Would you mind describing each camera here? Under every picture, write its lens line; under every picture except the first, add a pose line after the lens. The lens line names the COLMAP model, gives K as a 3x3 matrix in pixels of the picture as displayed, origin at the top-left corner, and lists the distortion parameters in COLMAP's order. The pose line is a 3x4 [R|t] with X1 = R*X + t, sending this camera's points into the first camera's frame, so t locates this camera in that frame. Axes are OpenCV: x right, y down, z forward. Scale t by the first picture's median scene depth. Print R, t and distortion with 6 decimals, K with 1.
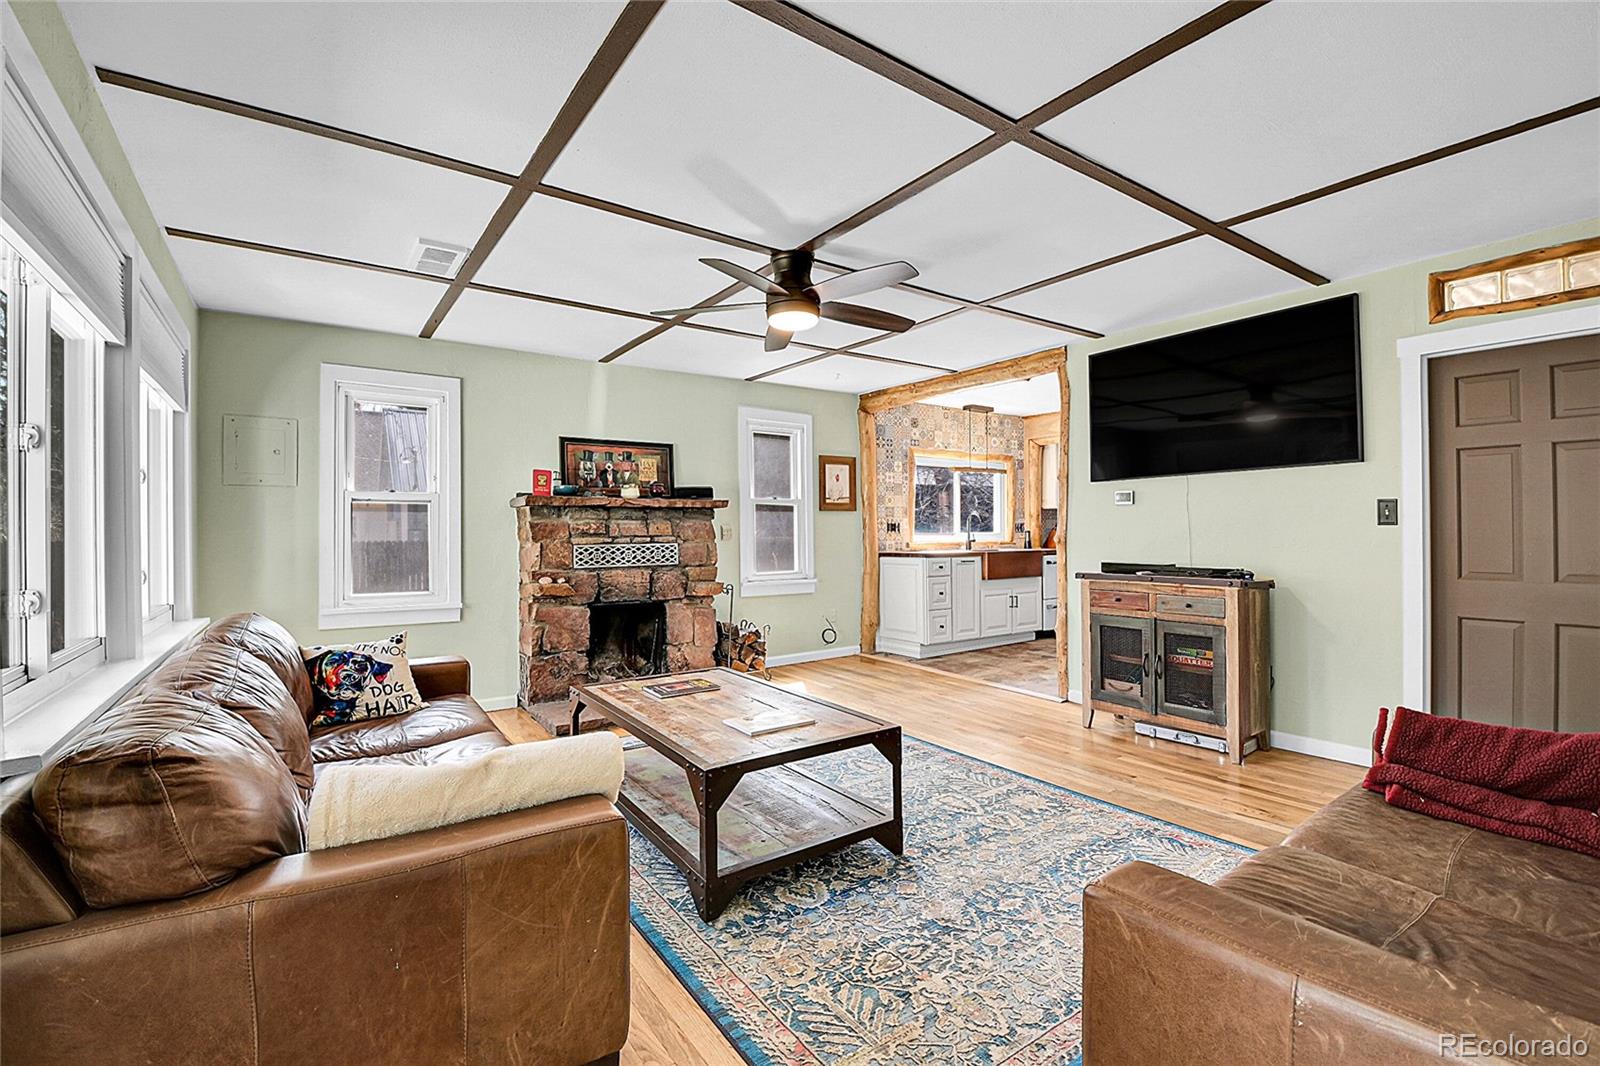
lens RADIAL K [[704.6, 0, 804.6], [0, 704.6, 531.2], [0, 0, 1]] dist [0.010143, -0.027475]
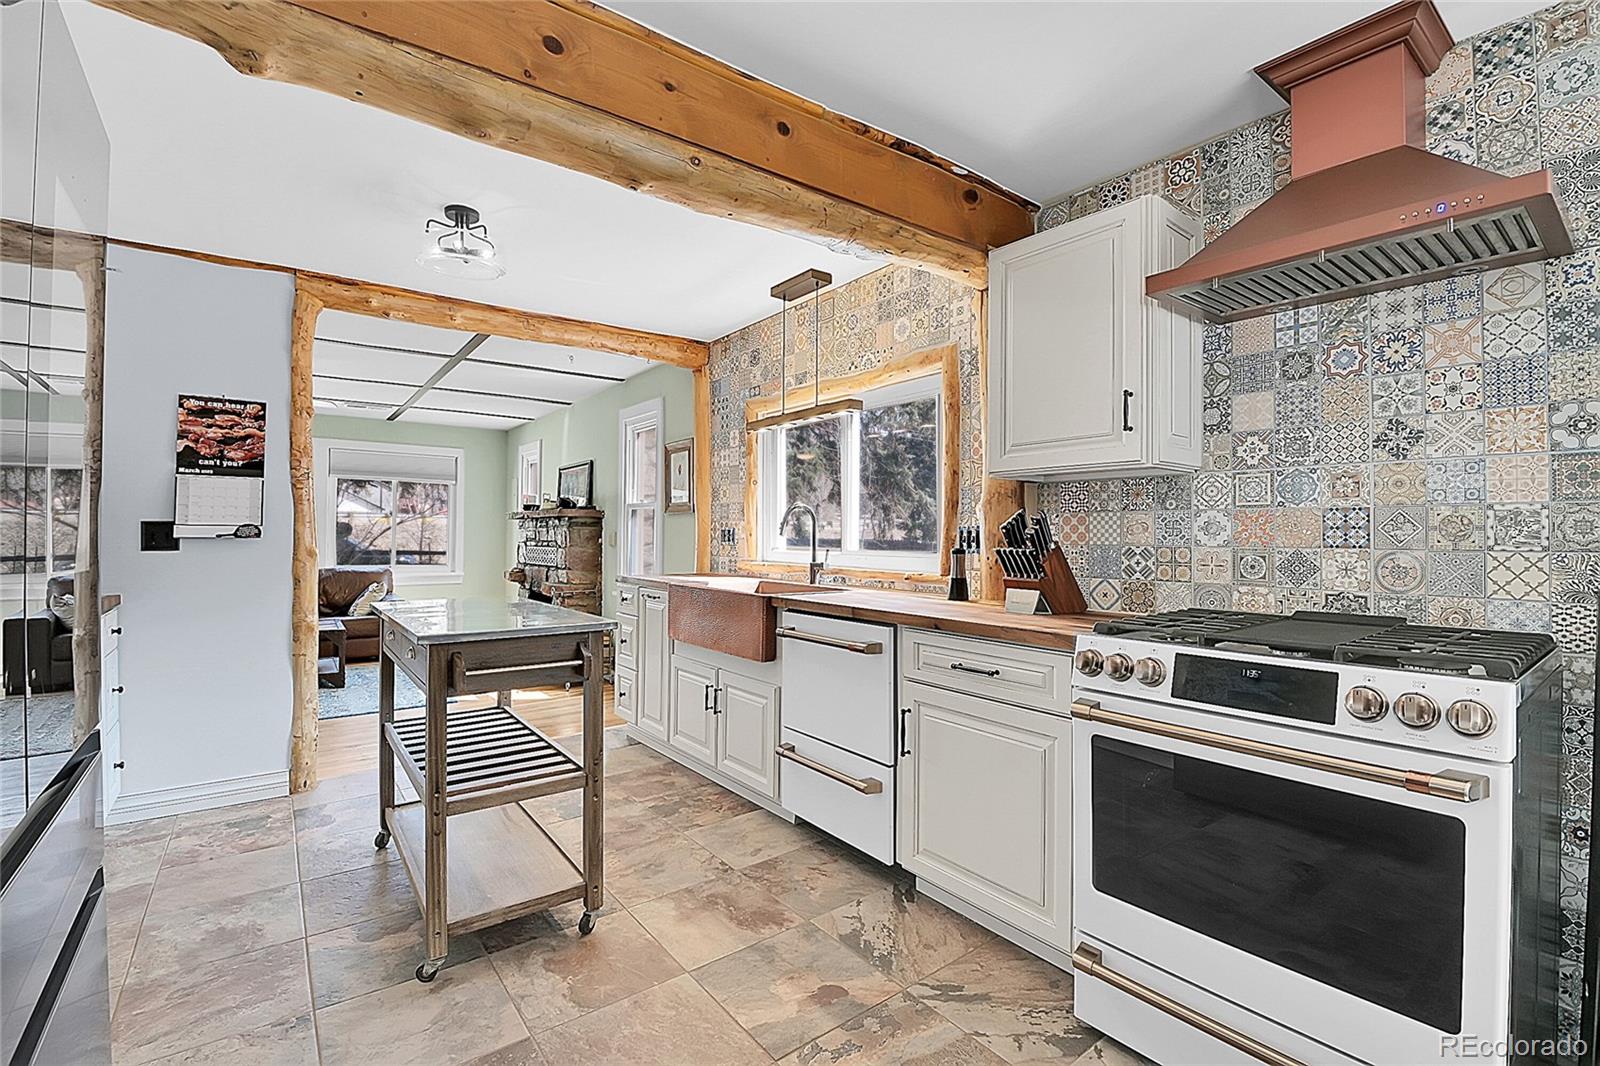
lens RADIAL K [[702.0, 0, 802.3], [0, 702.0, 530.8], [0, 0, 1]] dist [0.018626, -0.036944]
pose [[0.028508, 0.001647, -0.999592, 1.071689], [-0.006608, 0.999977, 0.001459, -0.015498], [0.999572, 0.006564, 0.028518, 1.479316]]
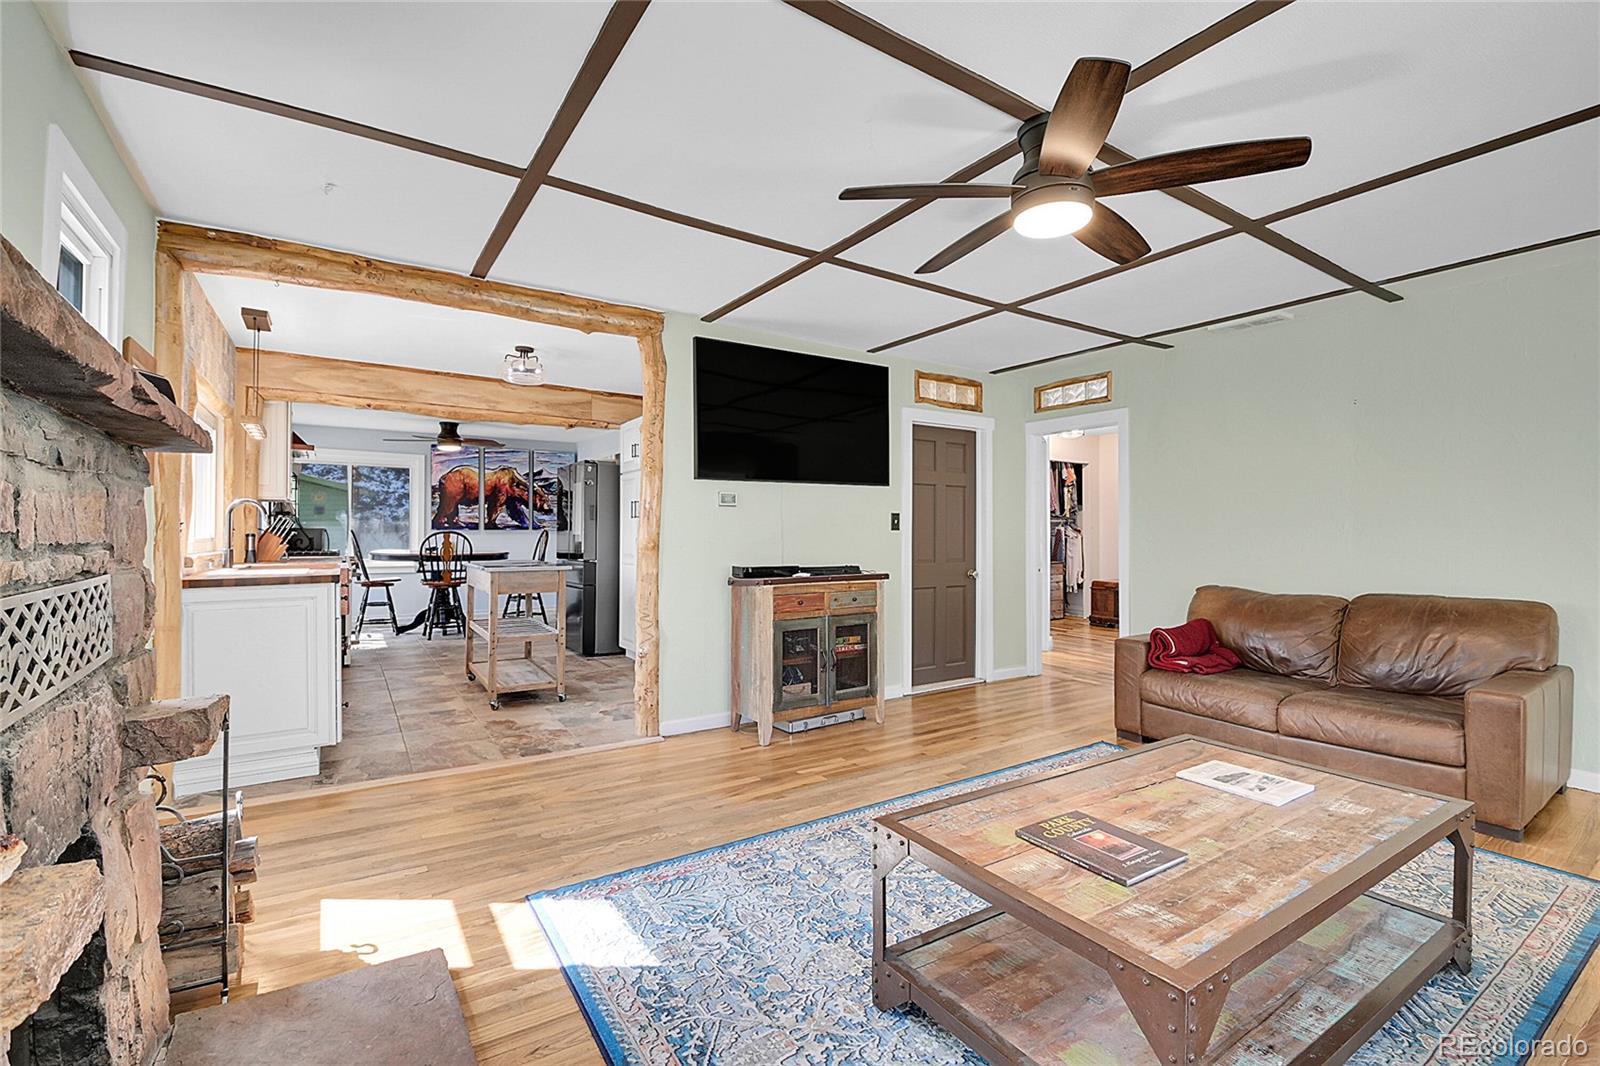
lens RADIAL K [[700.1, 0, 810.8], [0, 700.1, 524.0], [0, 0, 1]] dist [0.018044, -0.032862]
pose [[0.029443, 0.019693, 0.999372, -0.454429], [-0.001022, 0.999806, -0.019671, 0.004761], [-0.999566, -0.000442, 0.029458, 0.795910]]
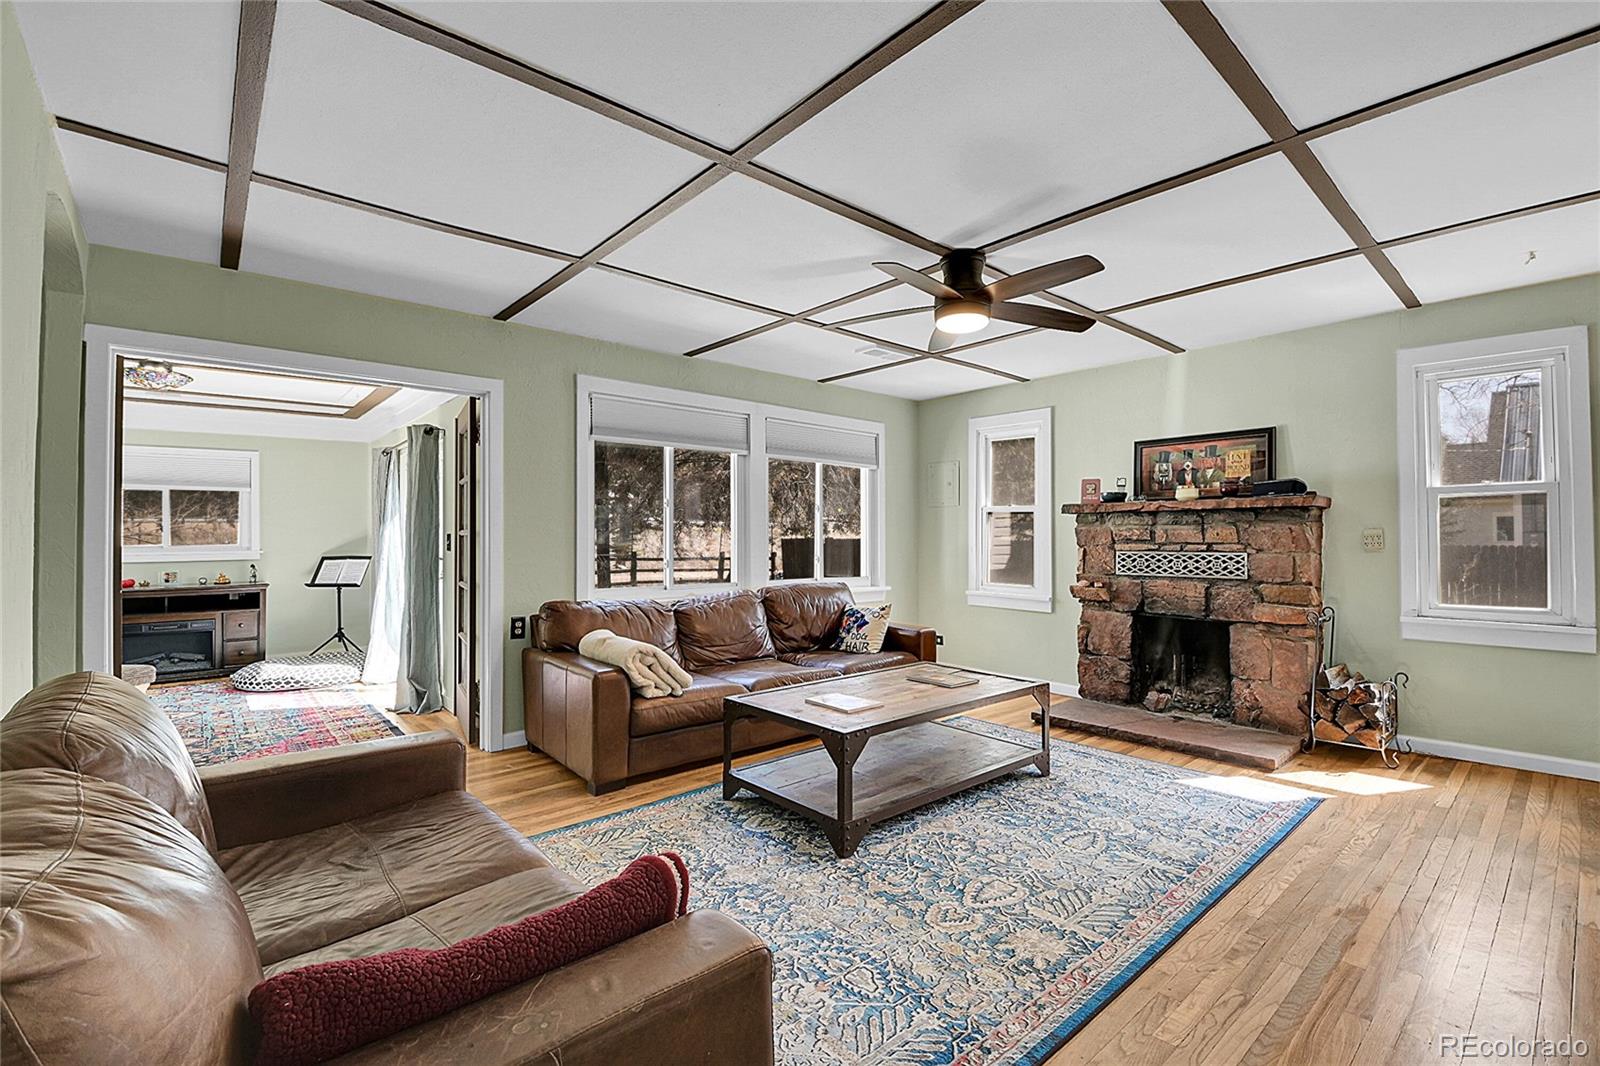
lens RADIAL K [[704.6, 0, 804.6], [0, 704.6, 531.2], [0, 0, 1]] dist [0.010143, -0.027475]
pose [[0.104108, -0.002229, -0.994564, 0.607956], [-0.000276, 0.999997, -0.002270, -0.006046], [0.994566, 0.000511, 0.104107, 0.447292]]
